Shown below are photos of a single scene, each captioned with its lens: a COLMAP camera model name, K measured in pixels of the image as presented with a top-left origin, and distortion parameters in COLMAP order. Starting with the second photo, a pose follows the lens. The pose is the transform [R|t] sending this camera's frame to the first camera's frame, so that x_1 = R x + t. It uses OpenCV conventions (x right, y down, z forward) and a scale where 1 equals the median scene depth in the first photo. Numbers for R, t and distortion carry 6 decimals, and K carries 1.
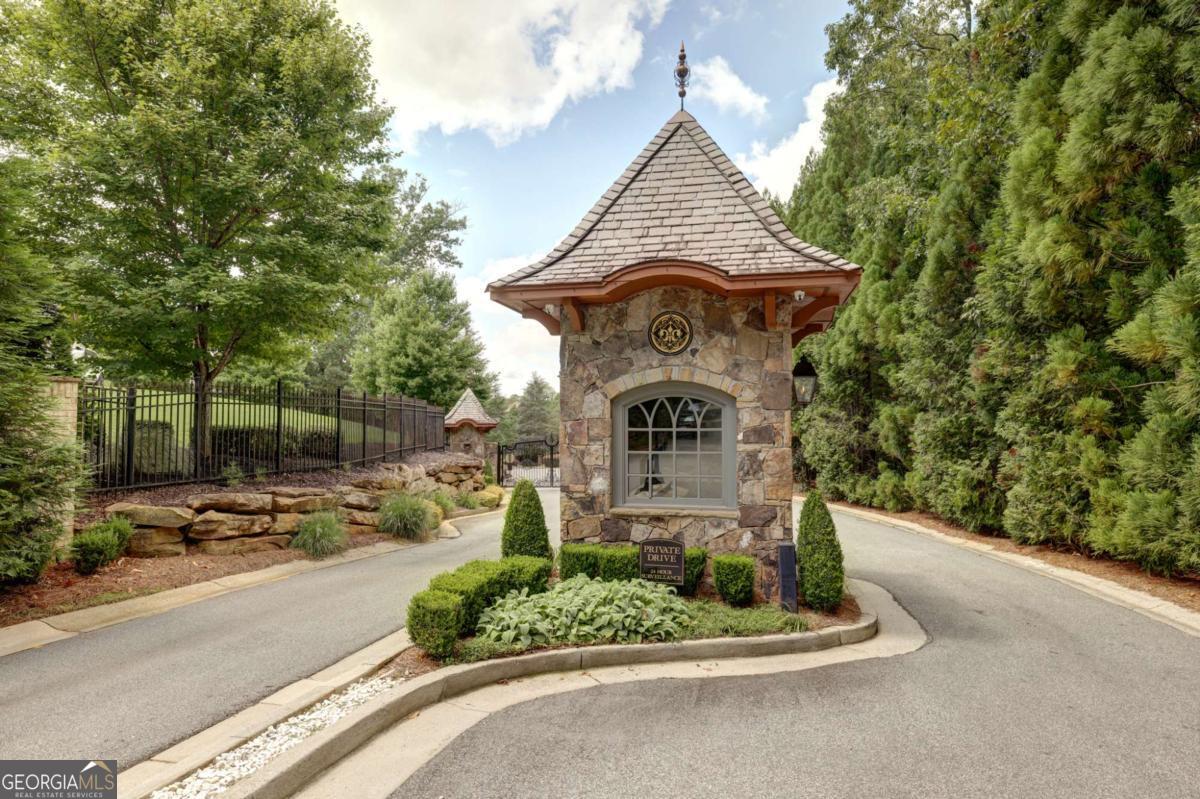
lens RADIAL K [[708.7, 0, 600.0], [0, 708.7, 399.5], [0, 0, 1]] dist [-0.019310, 0.001281]
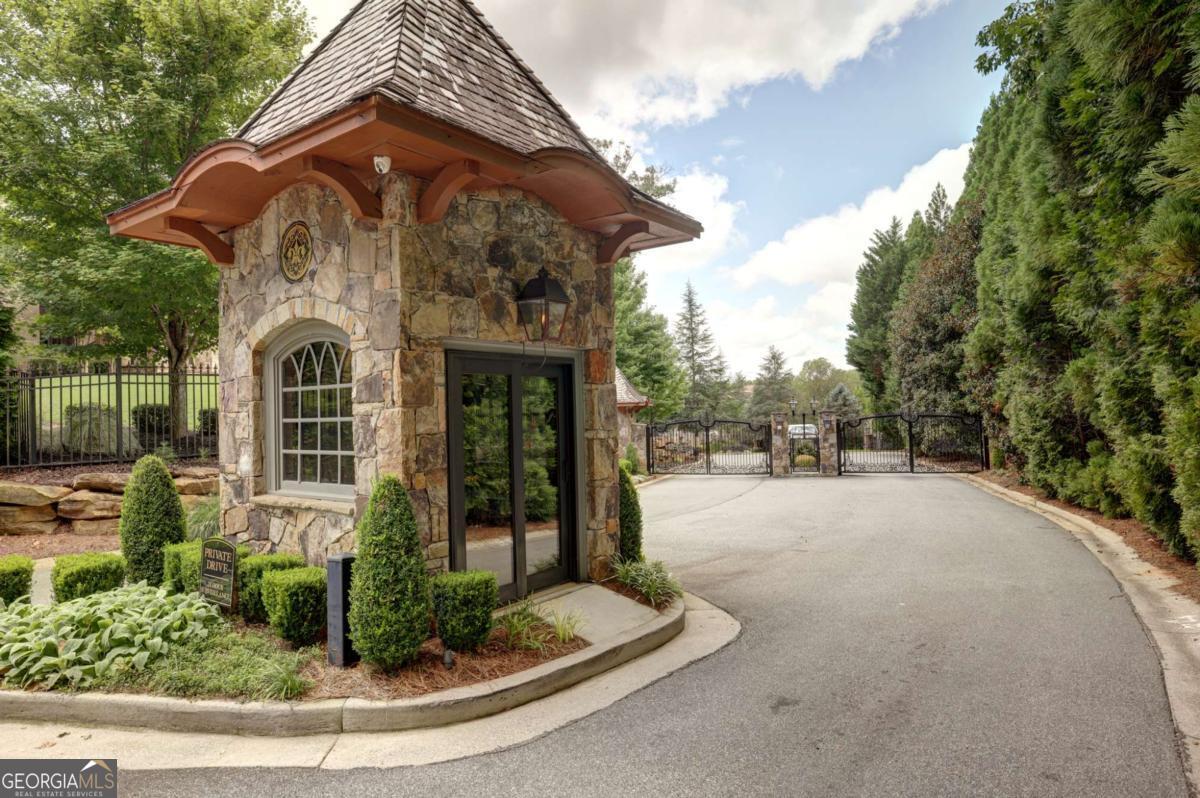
lens RADIAL K [[743.2, 0, 600.0], [0, 743.2, 399.0], [0, 0, 1]] dist [0.003808, 0.002674]
pose [[0.910857, -0.029571, -0.411661, 0.667677], [0.038404, 0.999175, 0.013200, 0.054574], [0.410931, -0.027833, 0.911241, 0.431894]]
